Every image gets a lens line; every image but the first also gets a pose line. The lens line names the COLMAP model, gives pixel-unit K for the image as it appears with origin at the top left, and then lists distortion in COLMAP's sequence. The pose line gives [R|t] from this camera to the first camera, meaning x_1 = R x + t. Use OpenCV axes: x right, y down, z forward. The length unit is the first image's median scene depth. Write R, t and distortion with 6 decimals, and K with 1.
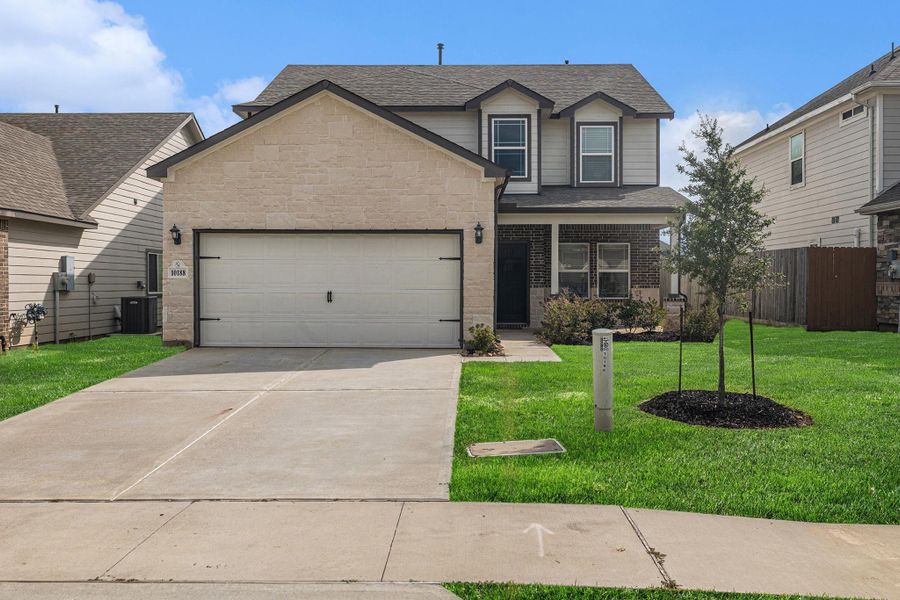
lens RADIAL K [[790.9, 0, 462.3], [0, 790.9, 281.9], [0, 0, 1]] dist [0.002590, -0.000294]
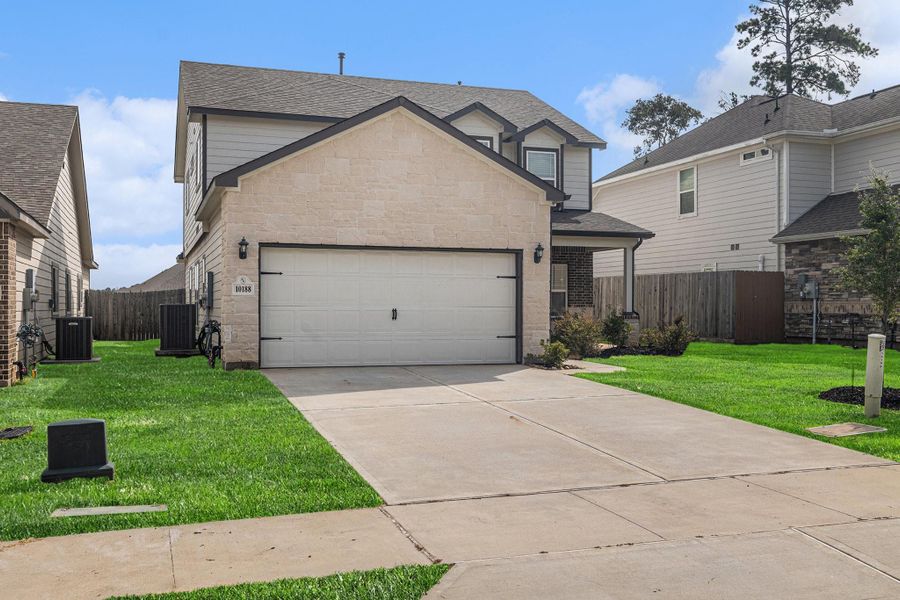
lens RADIAL K [[854.8, 0, 450.0], [0, 854.8, 300.0], [0, 0, 1]] dist [-0.004452, 0.001643]
pose [[0.943726, 0.002563, 0.330719, -0.352953], [-0.000765, 0.999984, -0.005568, 0.005207], [-0.330728, 0.005001, 0.943713, -0.024974]]
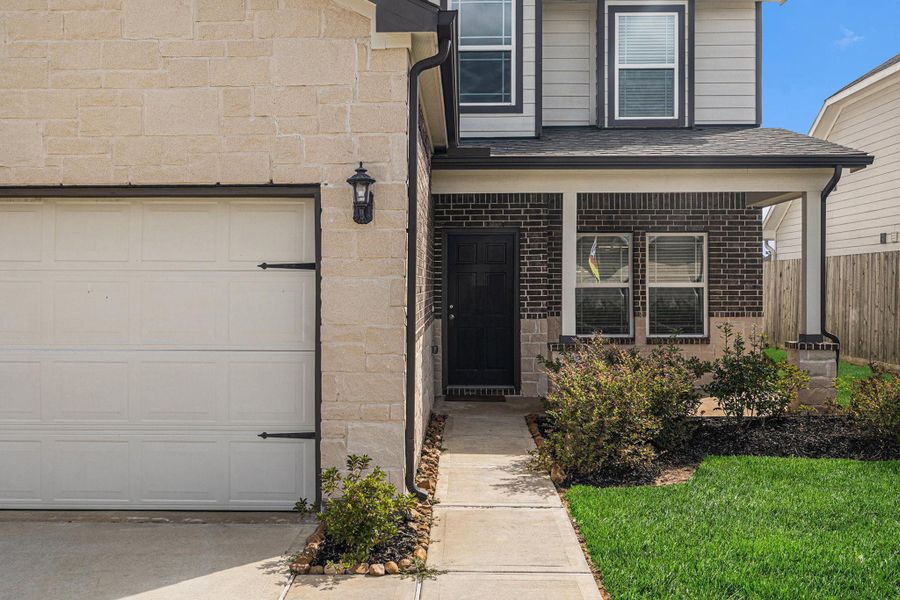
lens RADIAL K [[854.8, 0, 450.0], [0, 854.8, 300.0], [0, 0, 1]] dist [-0.004452, 0.001643]
pose [[0.999935, -0.001291, -0.011335, 0.048924], [0.001486, 0.999849, 0.017290, -0.015771], [0.011311, -0.017305, 0.999786, 0.469415]]
